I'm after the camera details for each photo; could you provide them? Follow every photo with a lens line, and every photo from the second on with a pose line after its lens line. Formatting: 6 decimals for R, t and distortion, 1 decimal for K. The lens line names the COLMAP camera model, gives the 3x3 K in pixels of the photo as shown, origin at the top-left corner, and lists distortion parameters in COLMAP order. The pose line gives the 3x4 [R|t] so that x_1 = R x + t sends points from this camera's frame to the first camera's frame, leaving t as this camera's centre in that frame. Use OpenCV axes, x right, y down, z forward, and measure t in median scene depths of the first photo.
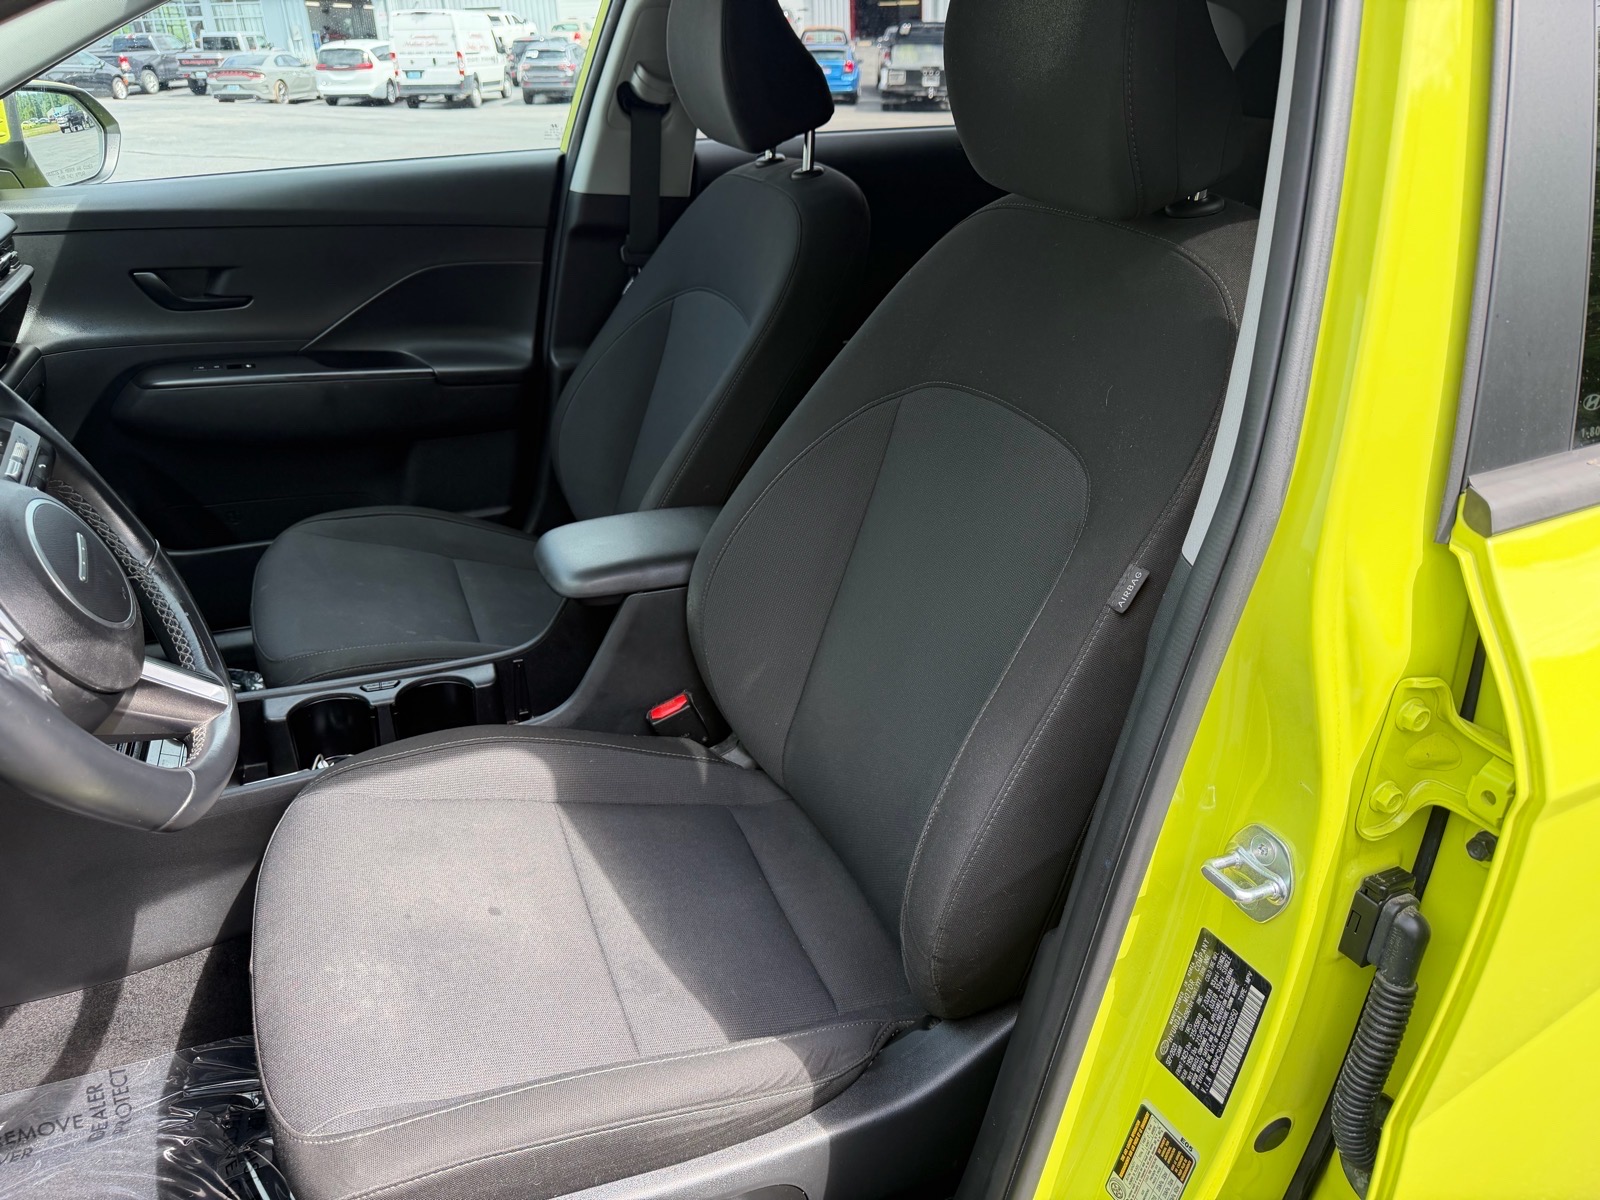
lens RADIAL K [[1132.4, 0, 806.1], [0, 1132.4, 605.1], [0, 0, 1]] dist [0.025354, -0.050186]
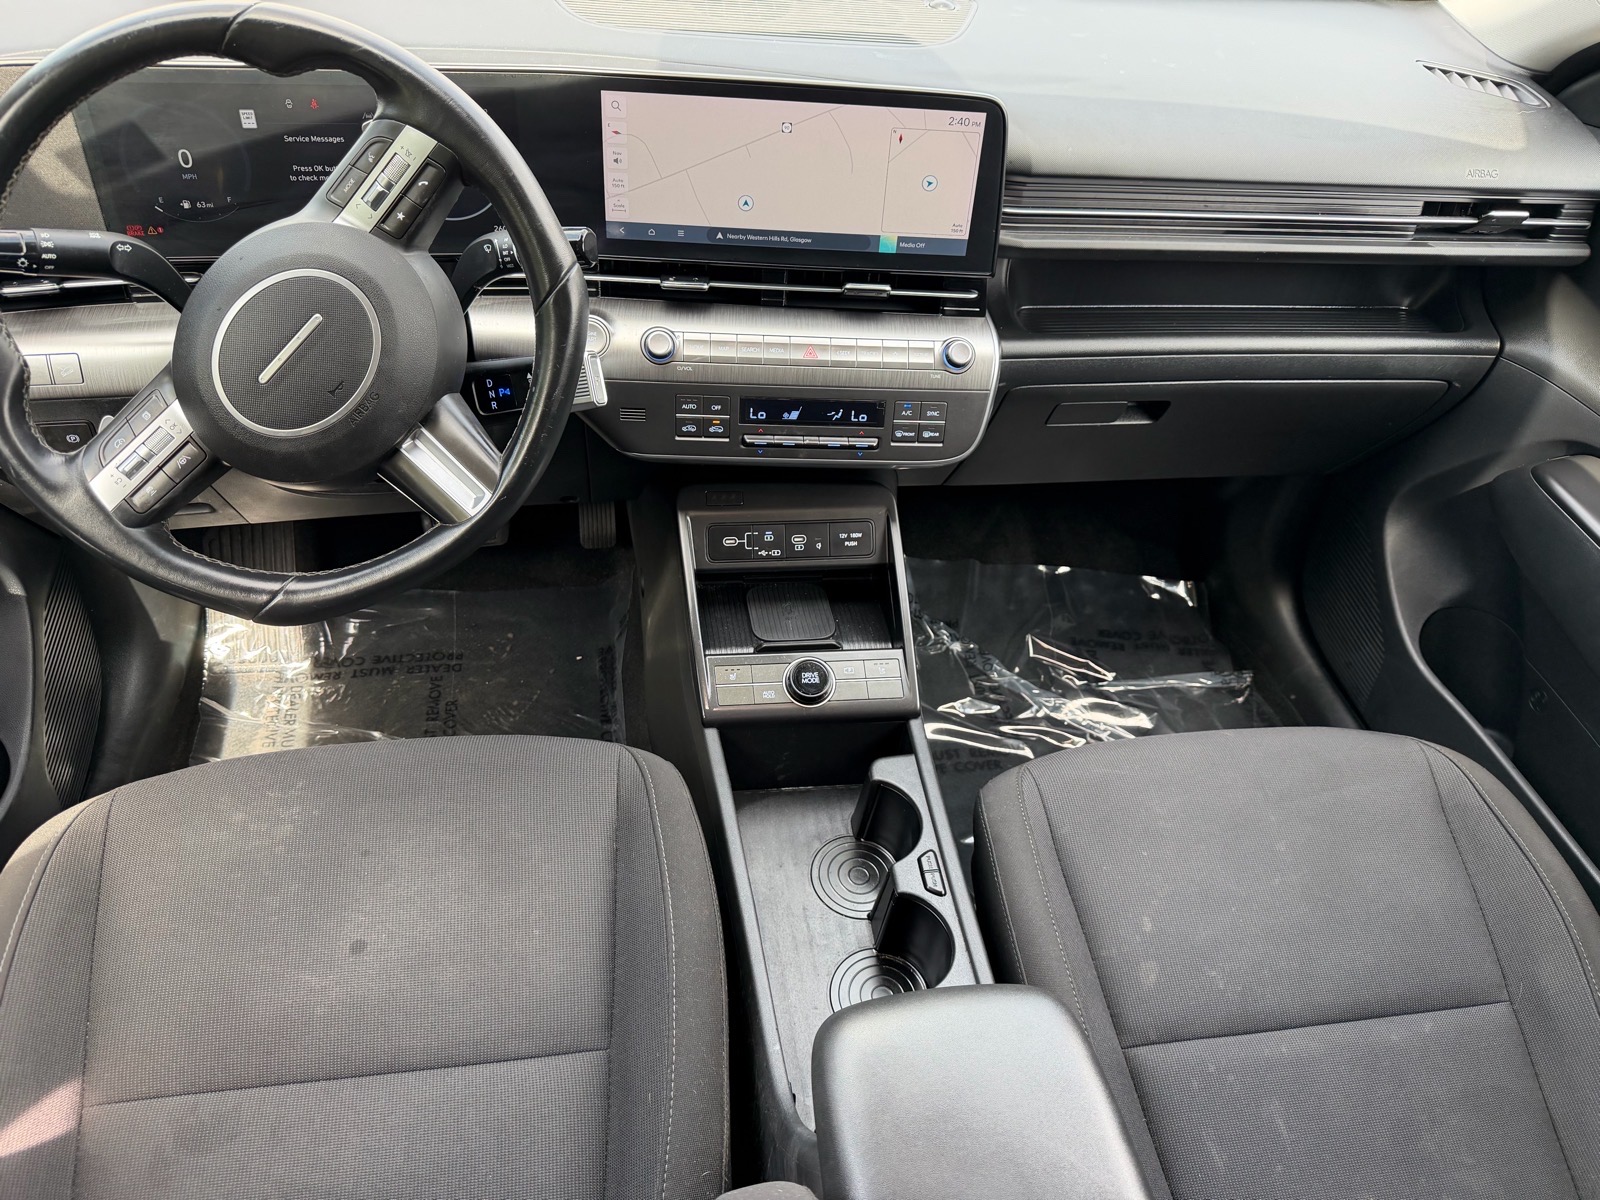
lens RADIAL K [[1123.1, 0, 816.5], [0, 1123.1, 601.3], [0, 0, 1]] dist [0.060868, -0.101836]
pose [[-0.226647, 0.611923, -0.757748, 0.075374], [-0.524232, 0.579044, 0.624410, -0.477042], [0.820861, 0.538756, 0.189551, 0.807654]]
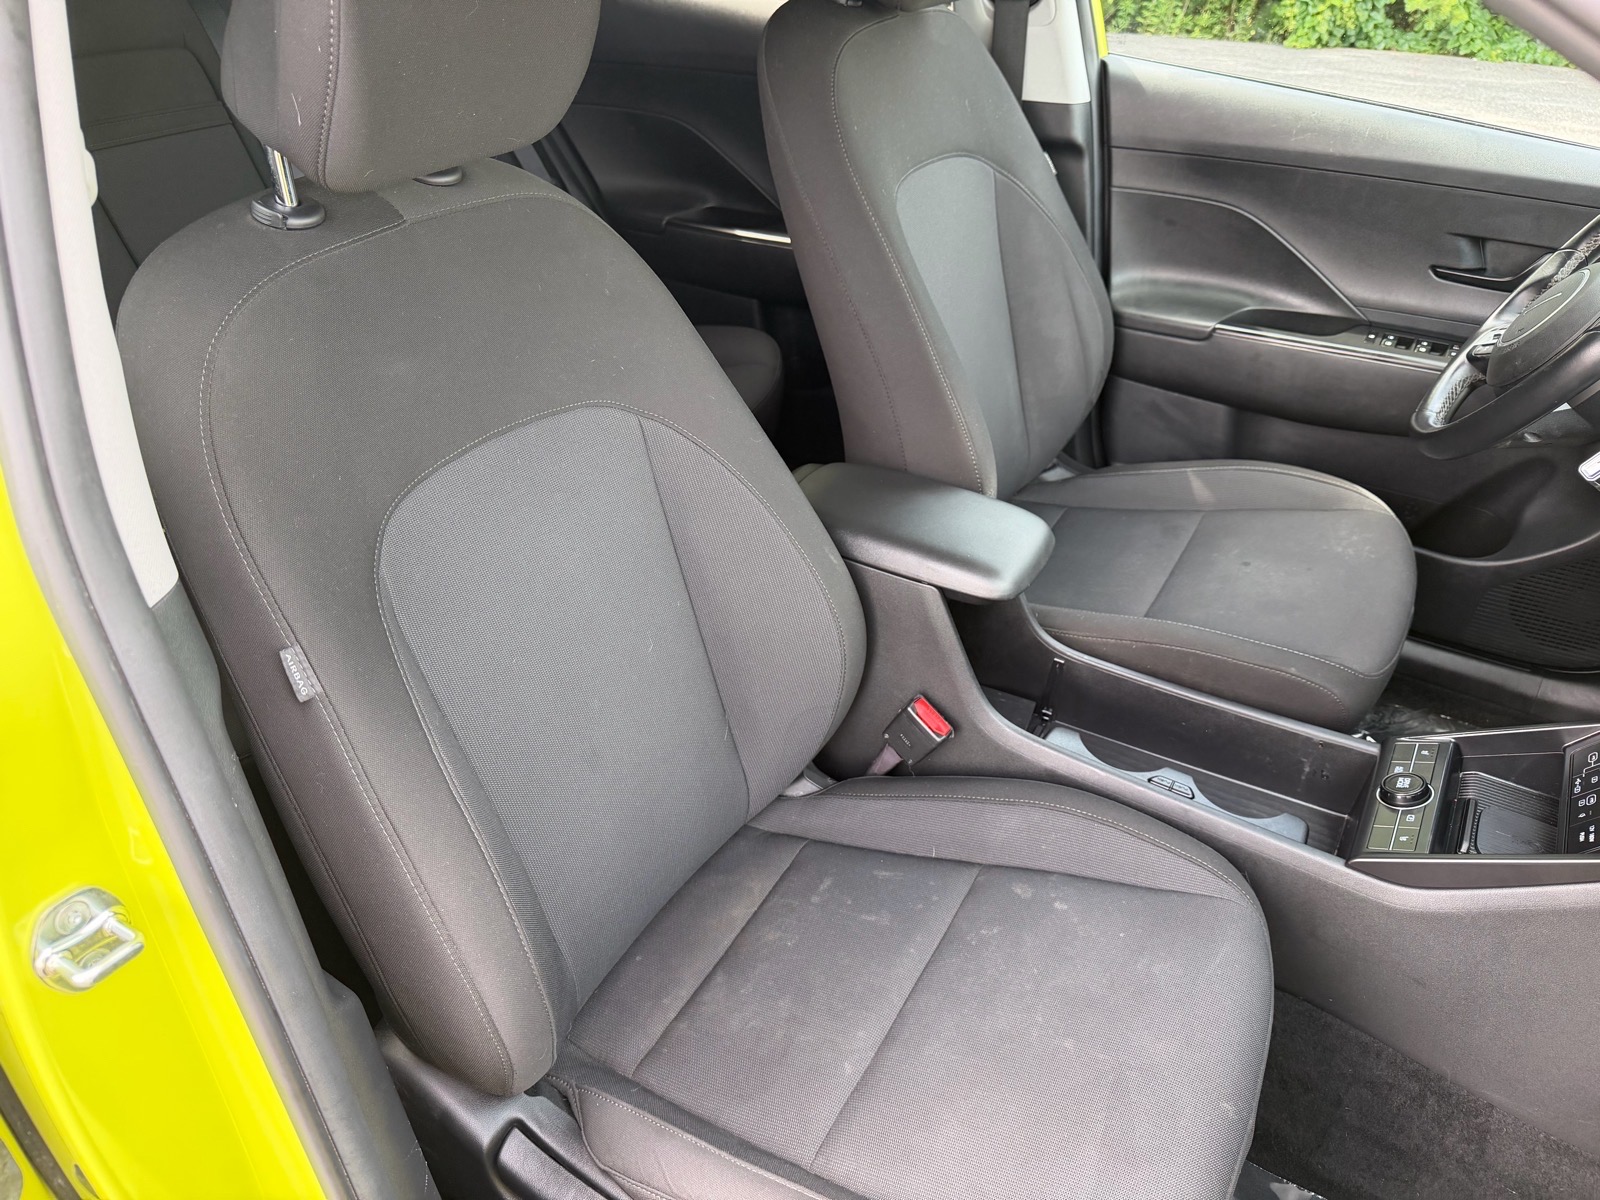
lens RADIAL K [[1142.3, 0, 797.8], [0, 1142.3, 606.5], [0, 0, 1]] dist [0.056932, -0.088121]
pose [[-0.619829, -0.500520, 0.604393, -0.728609], [0.303763, 0.557113, 0.772886, -0.830938], [-0.723560, 0.662650, -0.193275, 1.431955]]
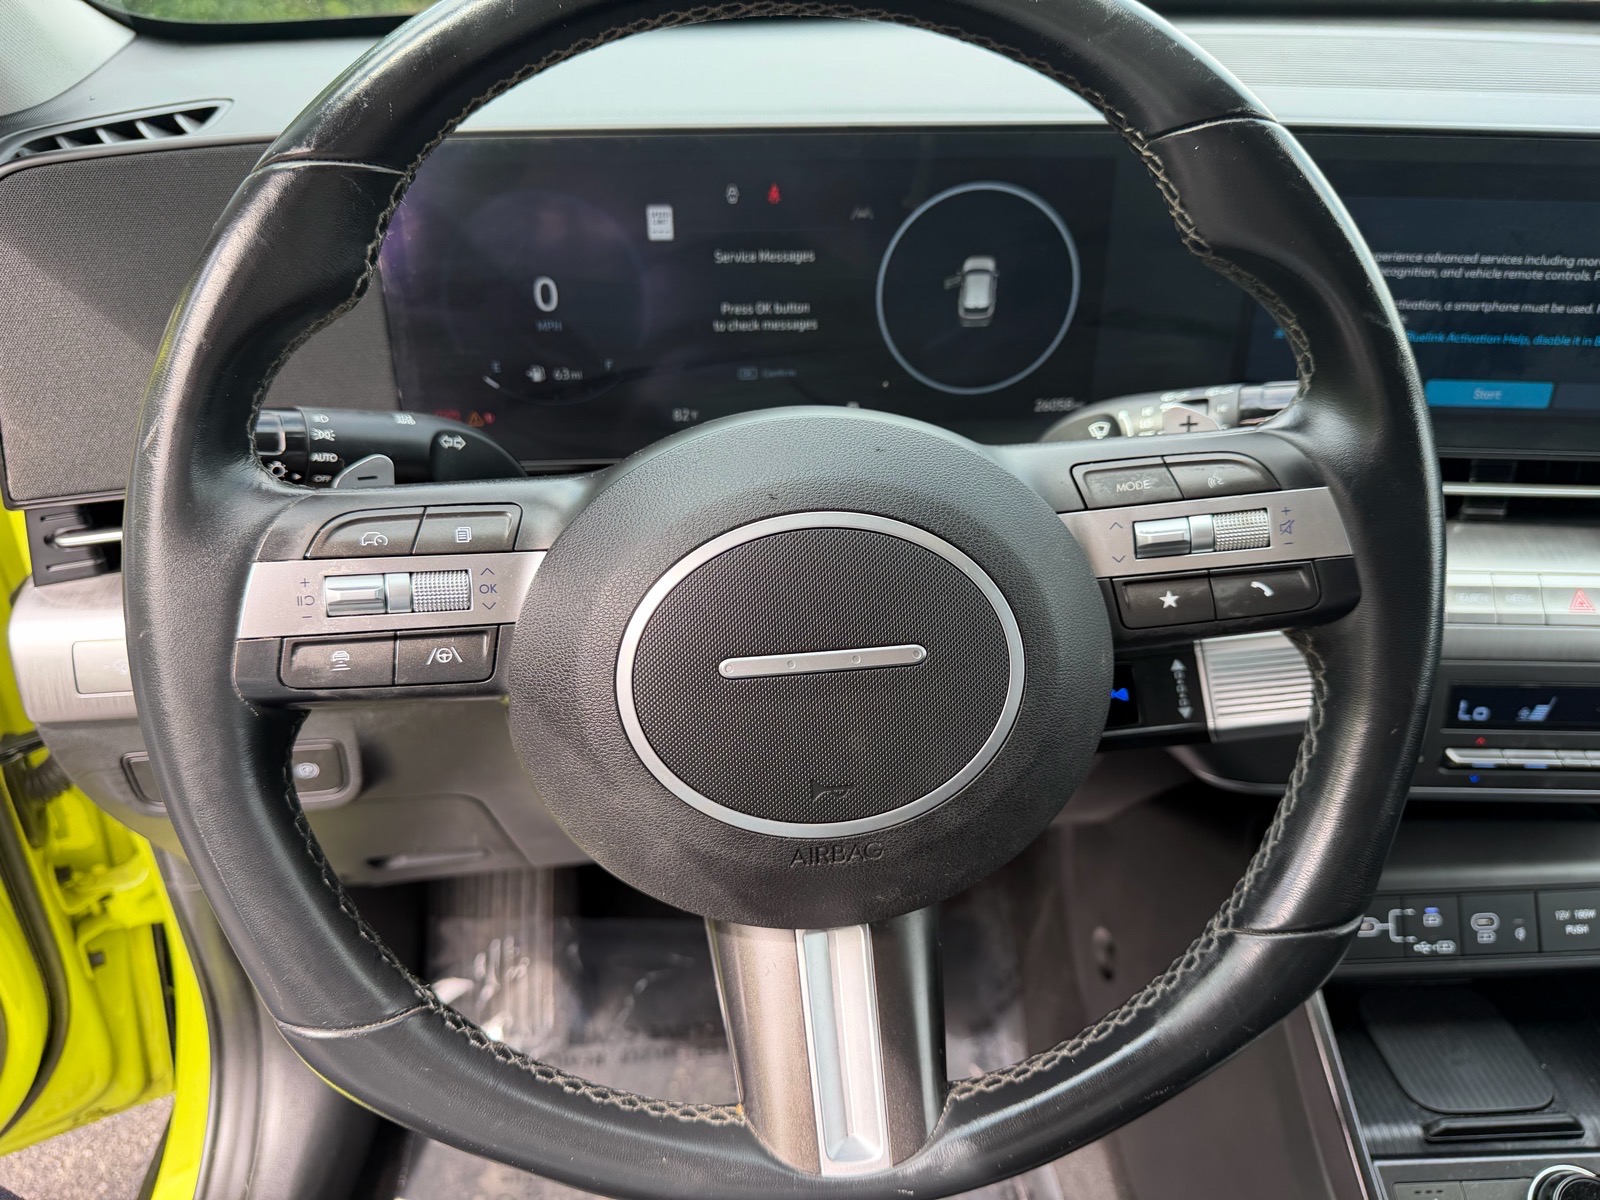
lens RADIAL K [[1170.5, 0, 798.9], [0, 1170.5, 619.7], [0, 0, 1]] dist [0.066000, -0.103095]
pose [[-0.314148, 0.477863, -0.820340, -0.172903], [-0.455619, 0.682188, 0.571866, -0.185044], [0.832900, 0.553413, 0.003415, 0.601719]]
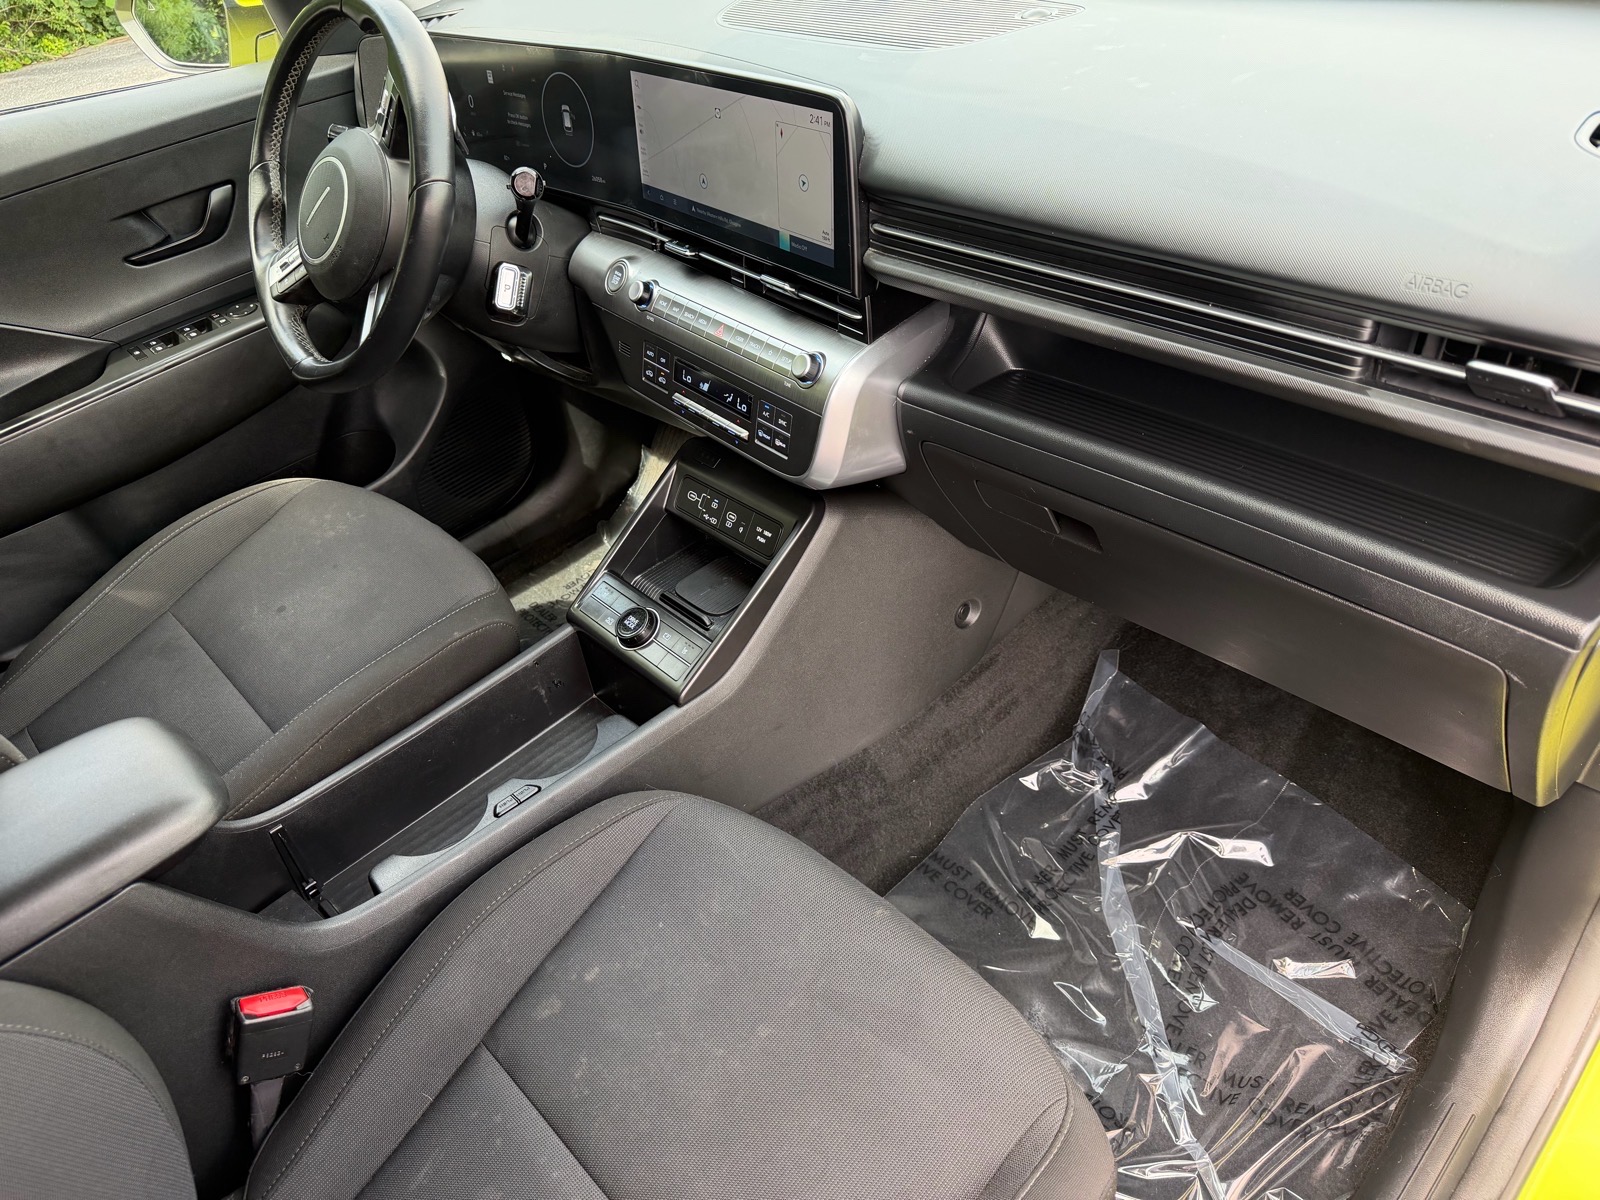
lens RADIAL K [[1120.6, 0, 798.6], [0, 1120.6, 605.2], [0, 0, 1]] dist [0.058880, -0.086252]
pose [[-0.930306, 0.278091, -0.239157, -0.455732], [-0.089446, 0.460343, 0.883223, -0.734433], [0.355711, 0.843059, -0.403386, 1.410416]]
